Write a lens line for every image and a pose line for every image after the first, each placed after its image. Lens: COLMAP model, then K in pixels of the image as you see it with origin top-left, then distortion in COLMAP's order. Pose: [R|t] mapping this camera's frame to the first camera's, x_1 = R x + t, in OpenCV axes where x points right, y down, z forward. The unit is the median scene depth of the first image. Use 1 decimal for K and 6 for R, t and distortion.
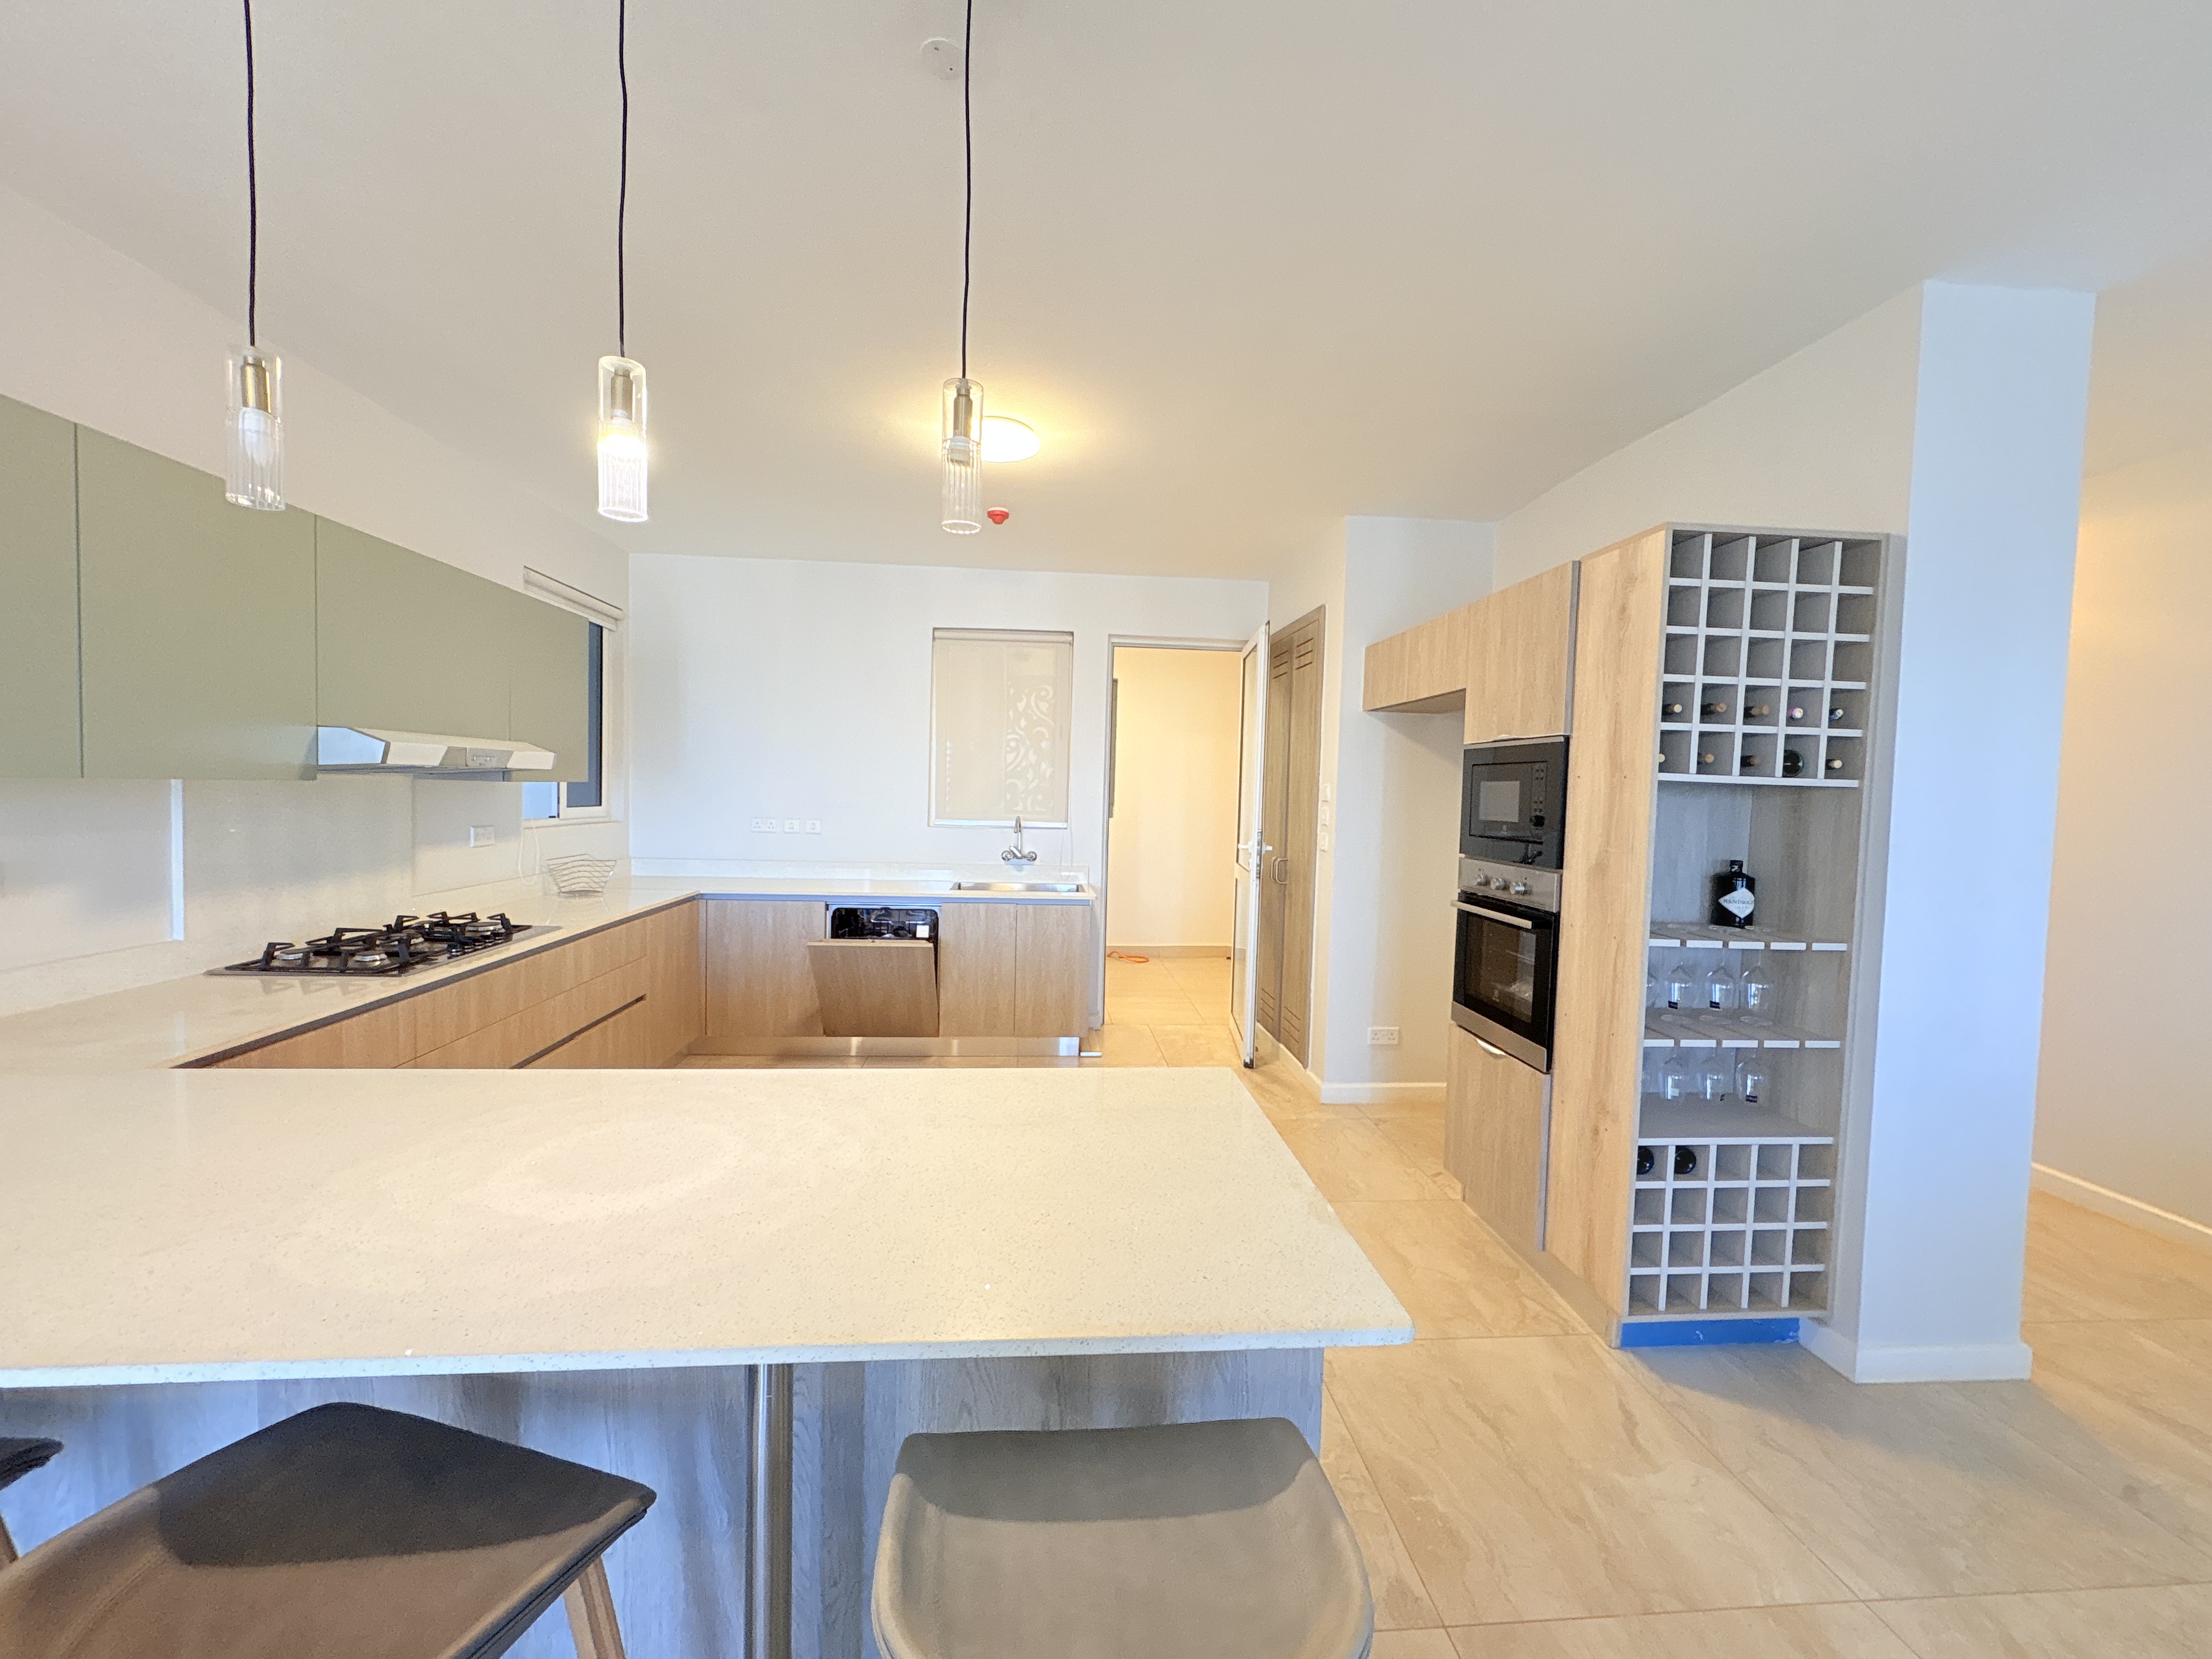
lens RADIAL K [[886.1, 0, 1106.0], [0, 886.1, 829.5], [0, 0, 1]] dist [0.000700, -0.000114]
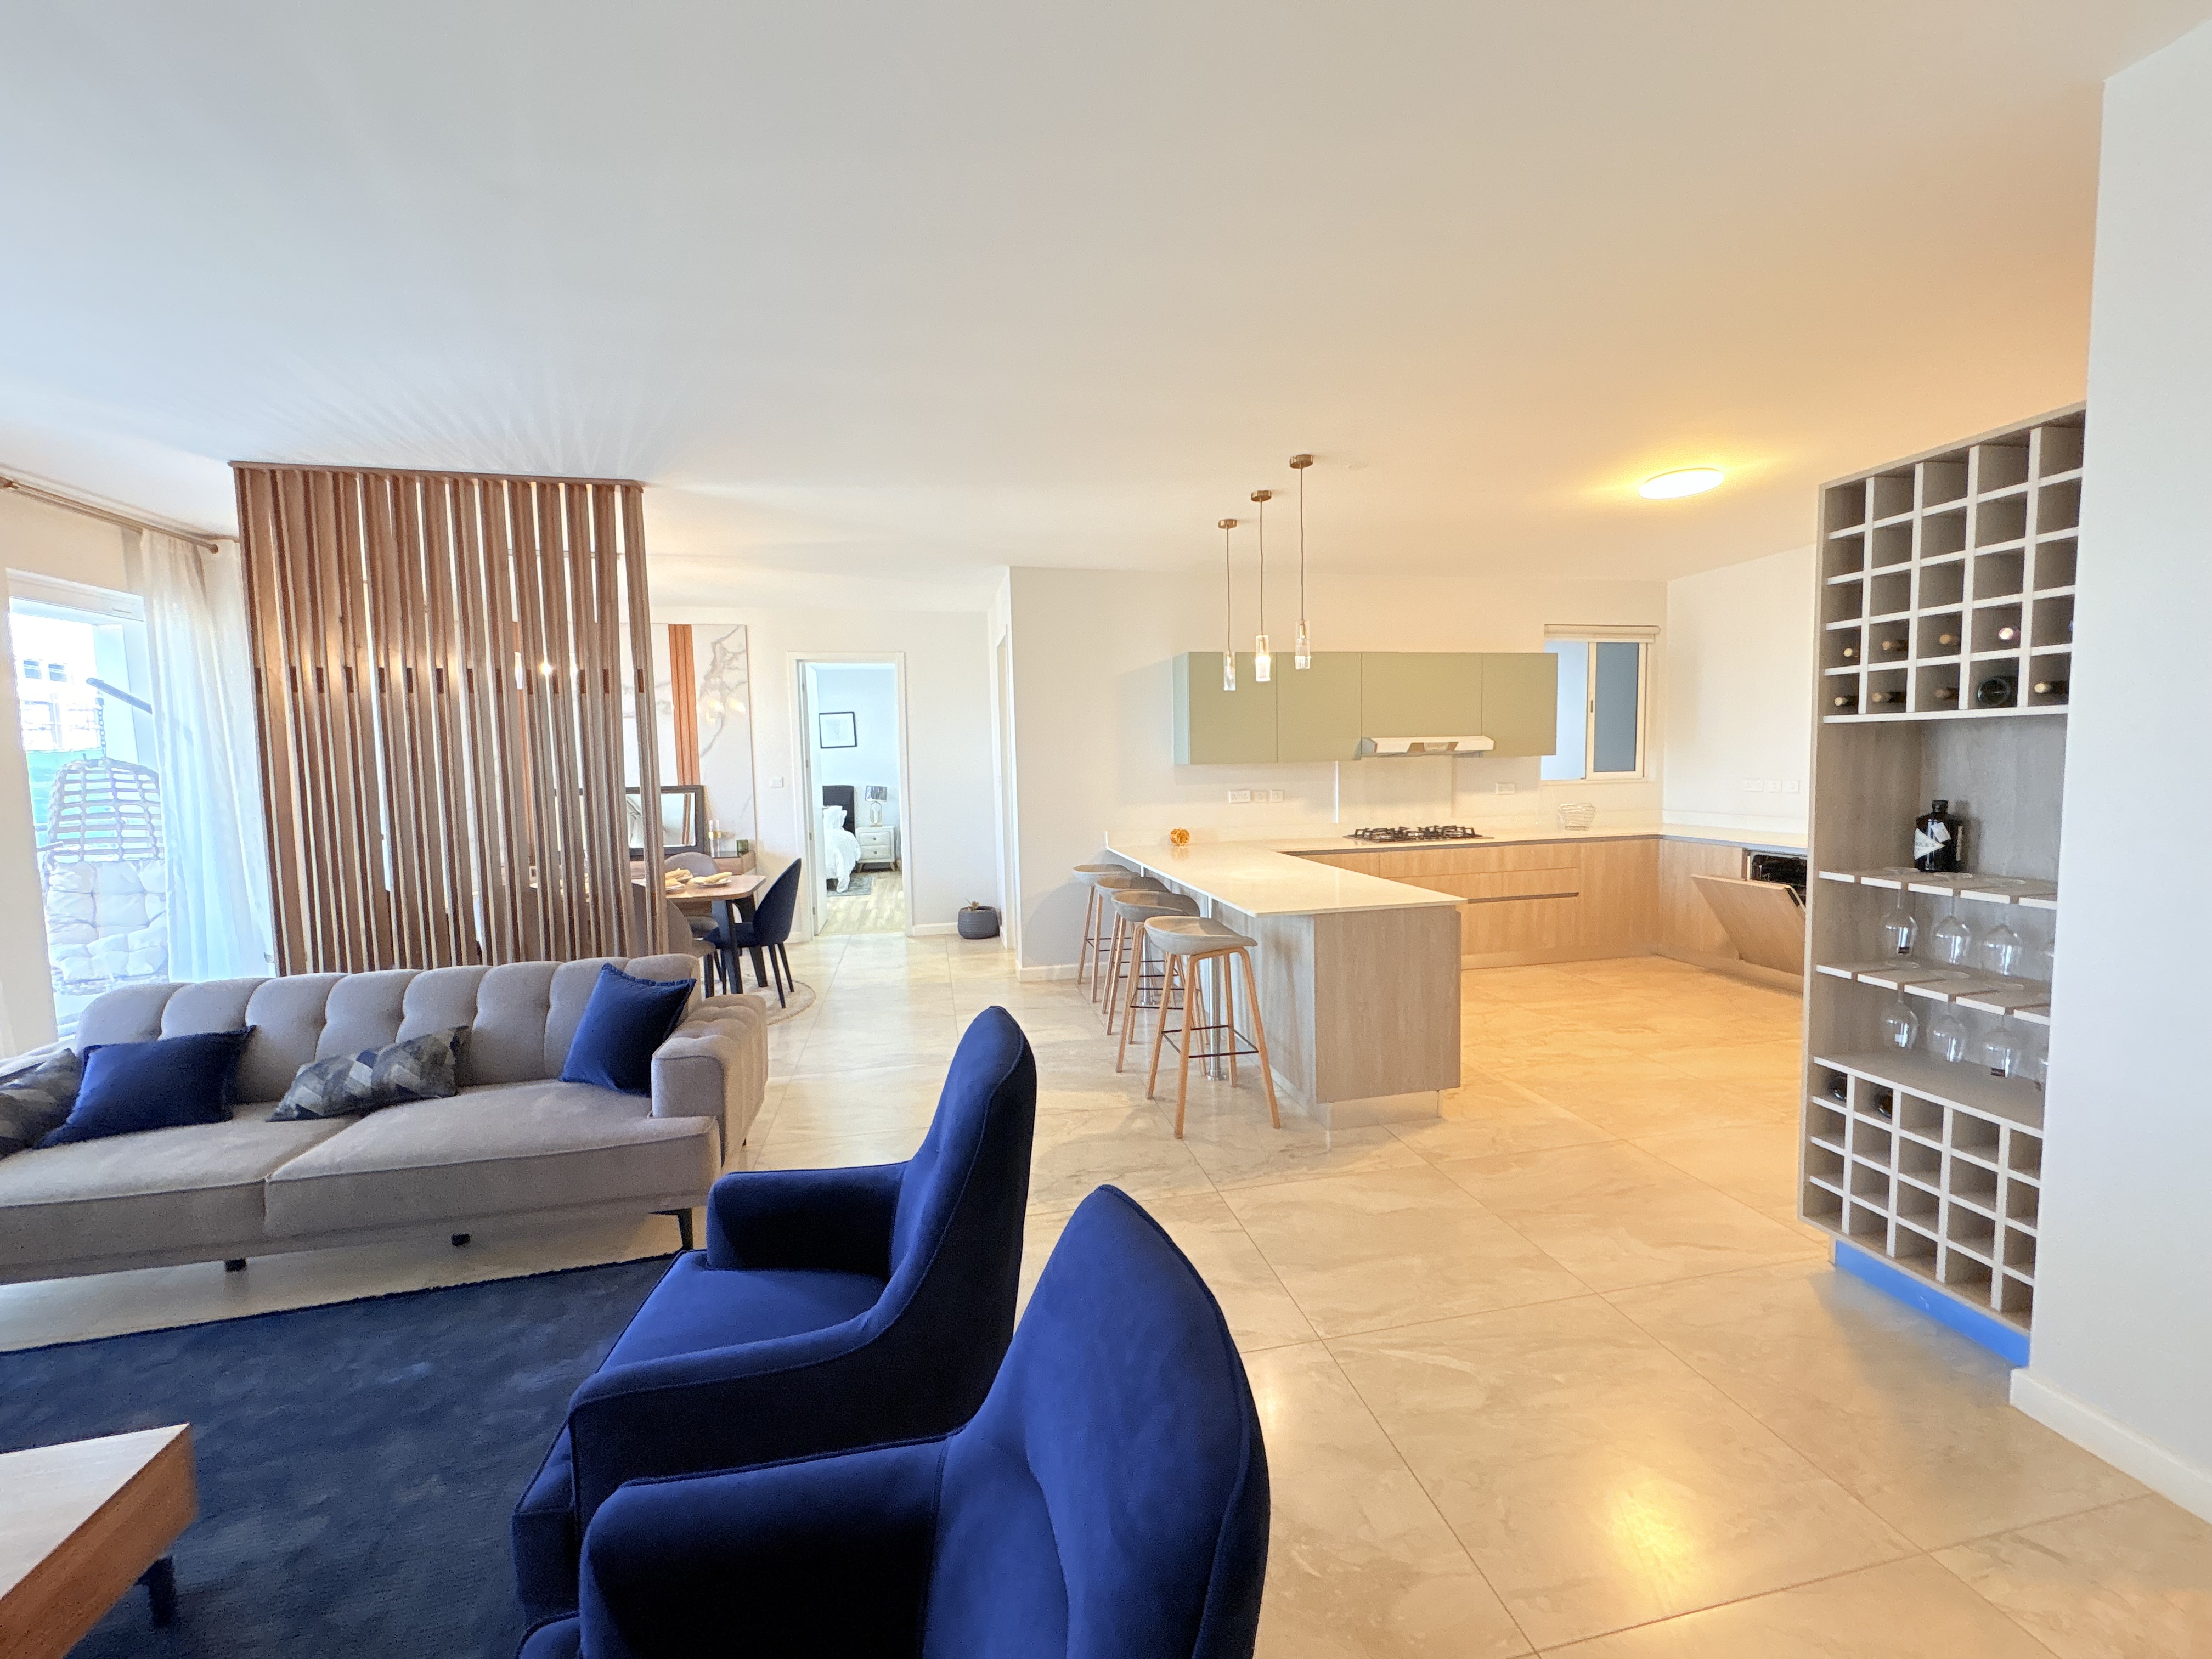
lens RADIAL K [[885.5, 0, 1106.7], [0, 885.5, 827.5], [0, 0, 1]] dist [0.000299, 0.000243]
pose [[0.119804, 0.045432, -0.991758, 1.357541], [-0.021104, 0.998843, 0.043208, 0.036349], [0.992573, 0.015753, 0.120624, 0.008399]]
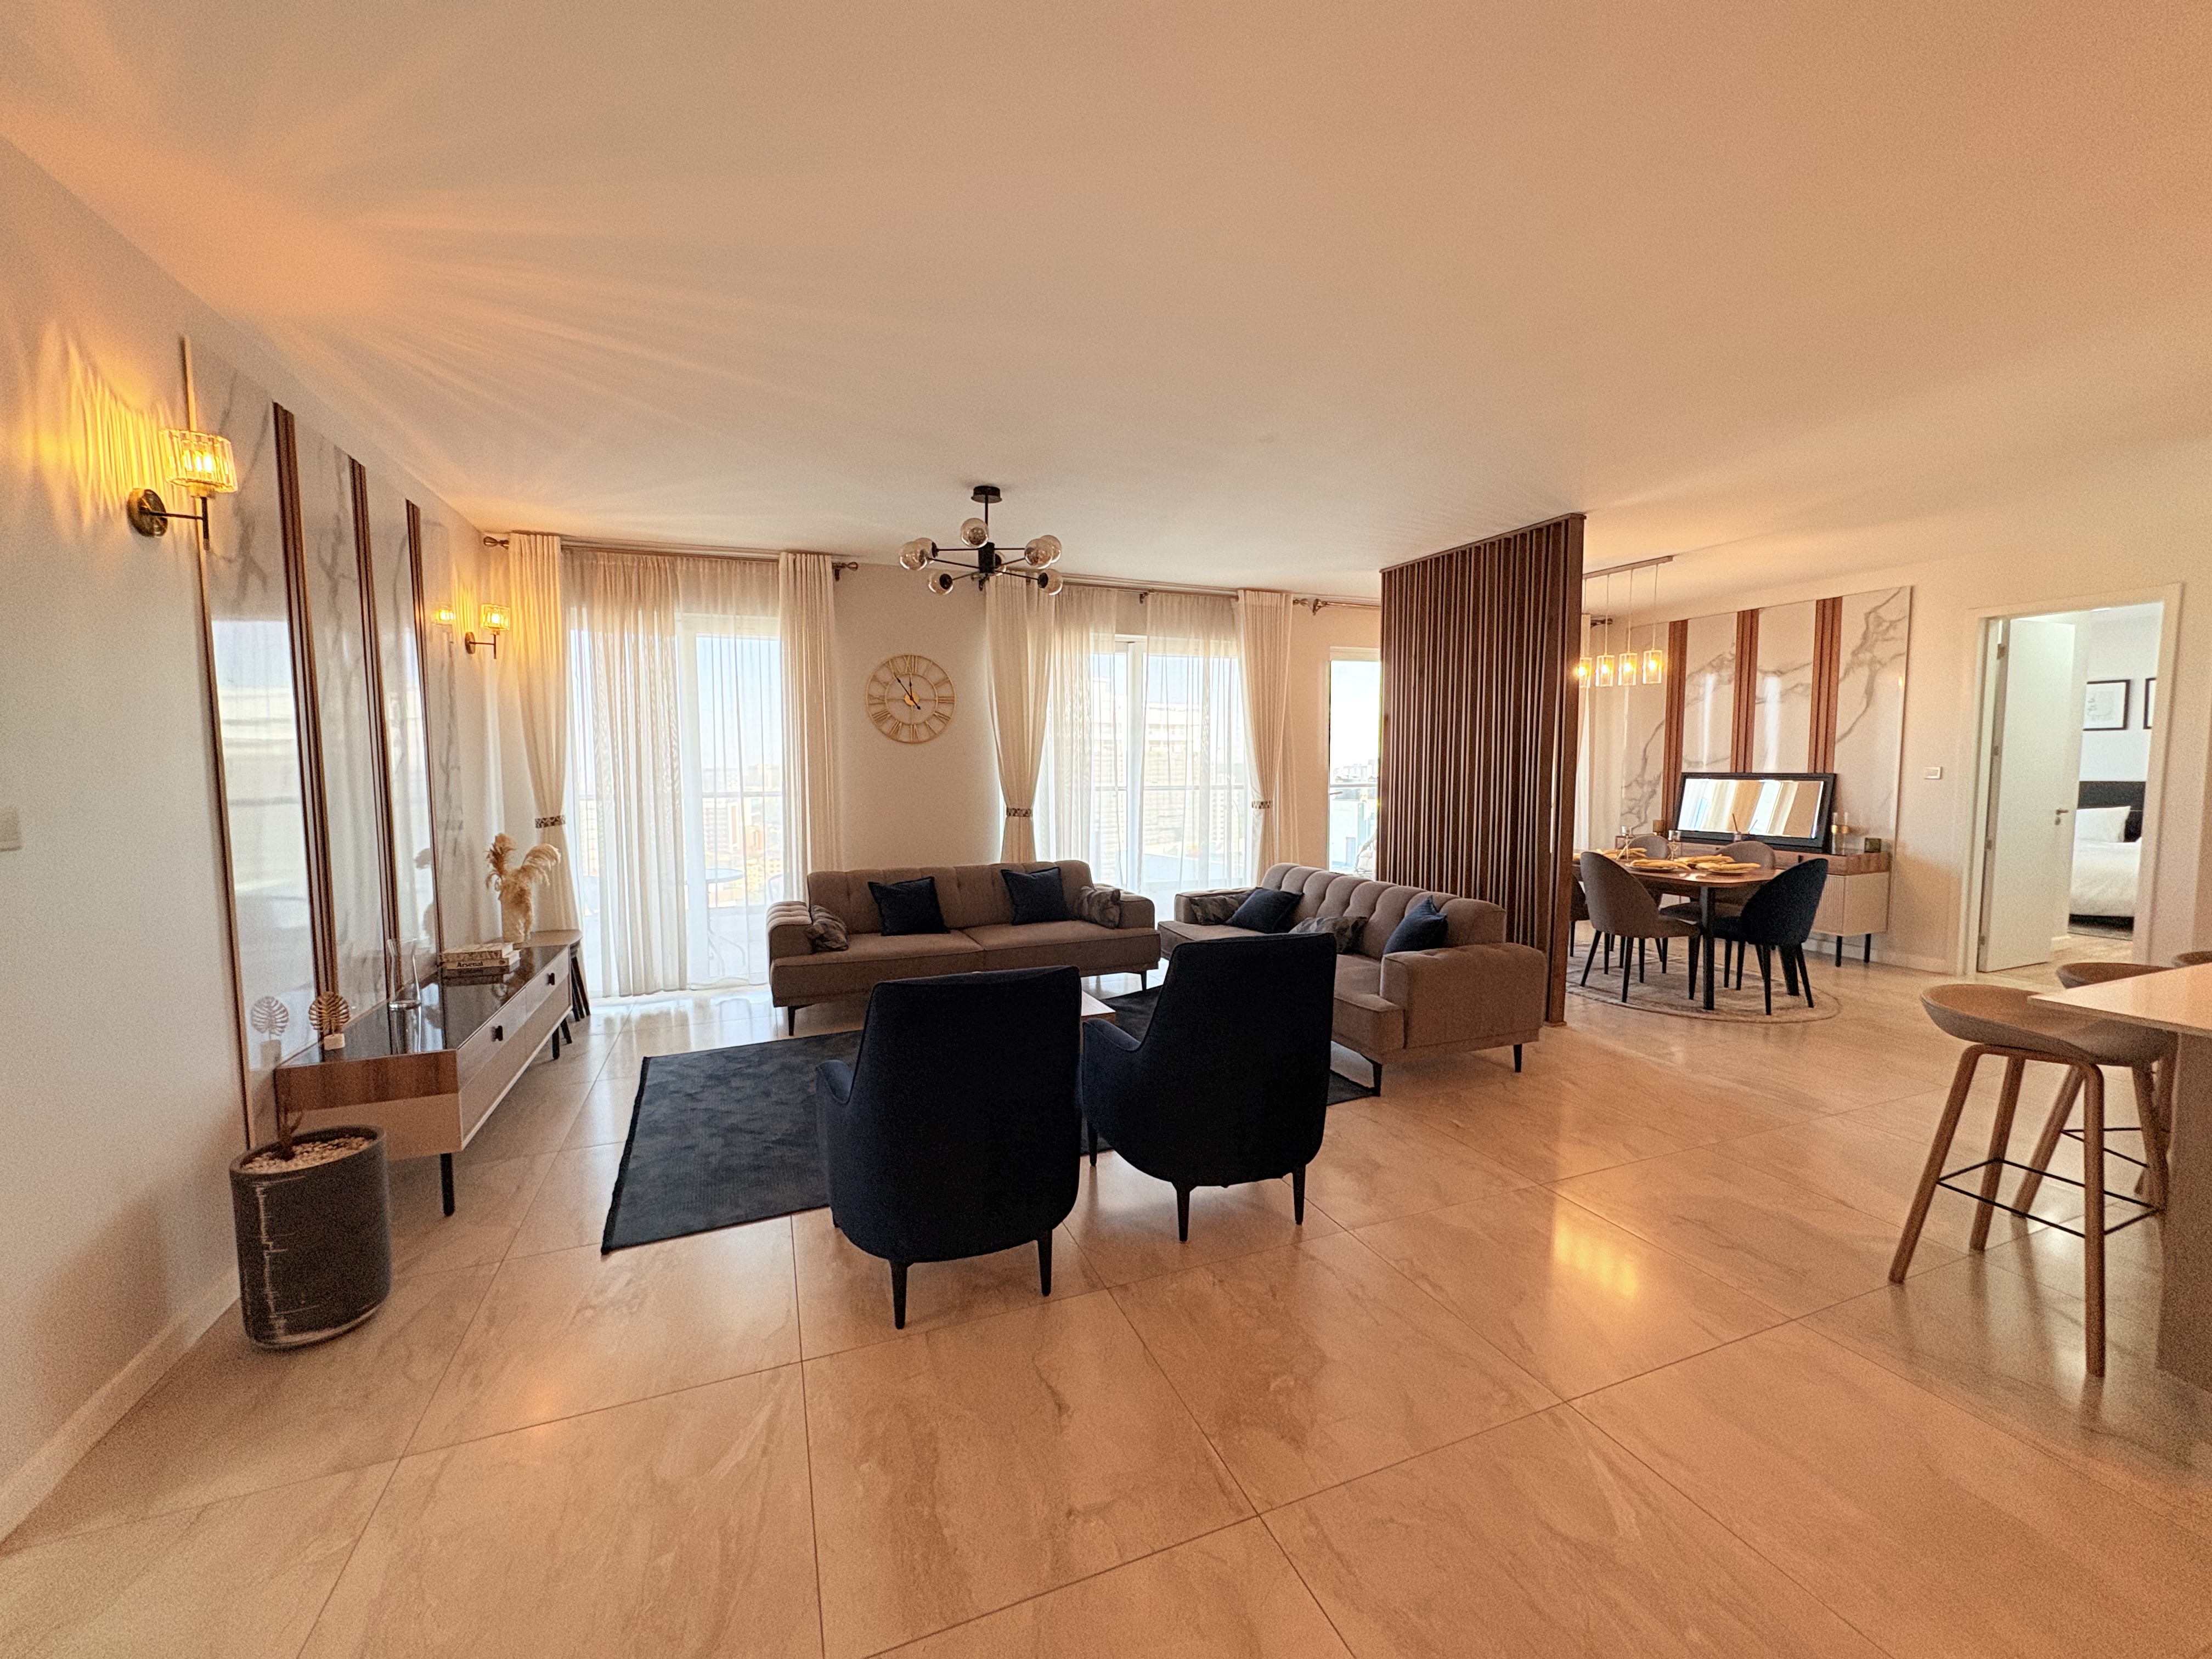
lens RADIAL K [[887.1, 0, 1106.2], [0, 887.1, 827.4], [0, 0, 1]] dist [0.000889, 0.000354]
pose [[-0.958224, -0.000530, -0.286019, 1.159208], [-0.032918, 0.993557, 0.108443, -0.002067], [0.284119, 0.113328, -0.952068, 0.888898]]
